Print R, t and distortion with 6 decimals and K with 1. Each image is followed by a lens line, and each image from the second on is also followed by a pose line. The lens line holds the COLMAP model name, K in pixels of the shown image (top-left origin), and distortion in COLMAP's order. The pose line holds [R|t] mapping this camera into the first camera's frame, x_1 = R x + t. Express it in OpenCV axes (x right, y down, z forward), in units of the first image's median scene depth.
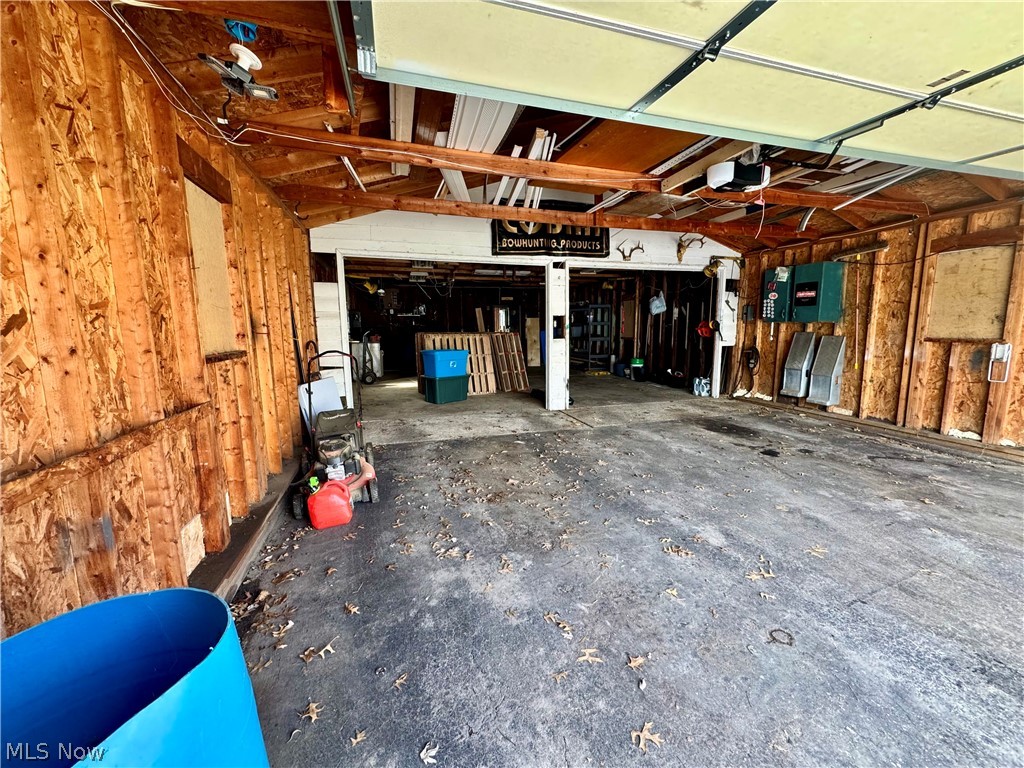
lens RADIAL K [[406.9, 0, 509.8], [0, 406.9, 382.7], [0, 0, 1]] dist [-0.005788, 0.000363]
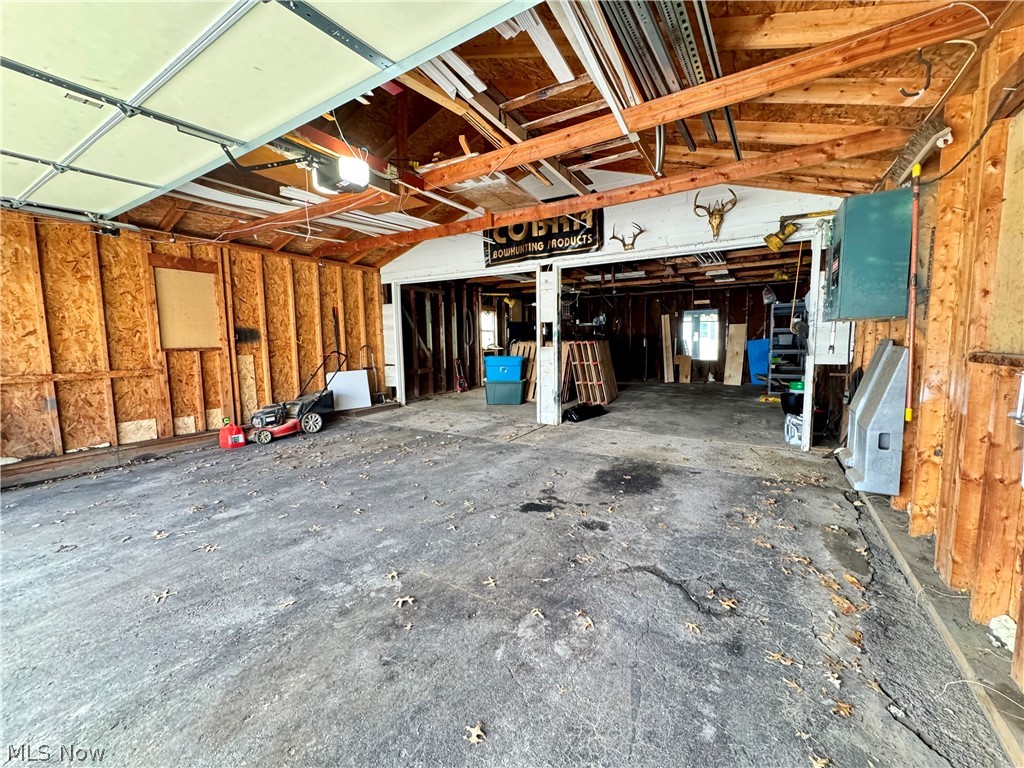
lens RADIAL K [[406.9, 0, 510.3], [0, 406.9, 379.7], [0, 0, 1]] dist [-0.005788, 0.000363]
pose [[0.671370, 0.072603, -0.737558, 1.005874], [-0.096954, 0.995241, 0.009715, -0.046039], [0.734753, 0.064987, 0.675214, 0.425469]]
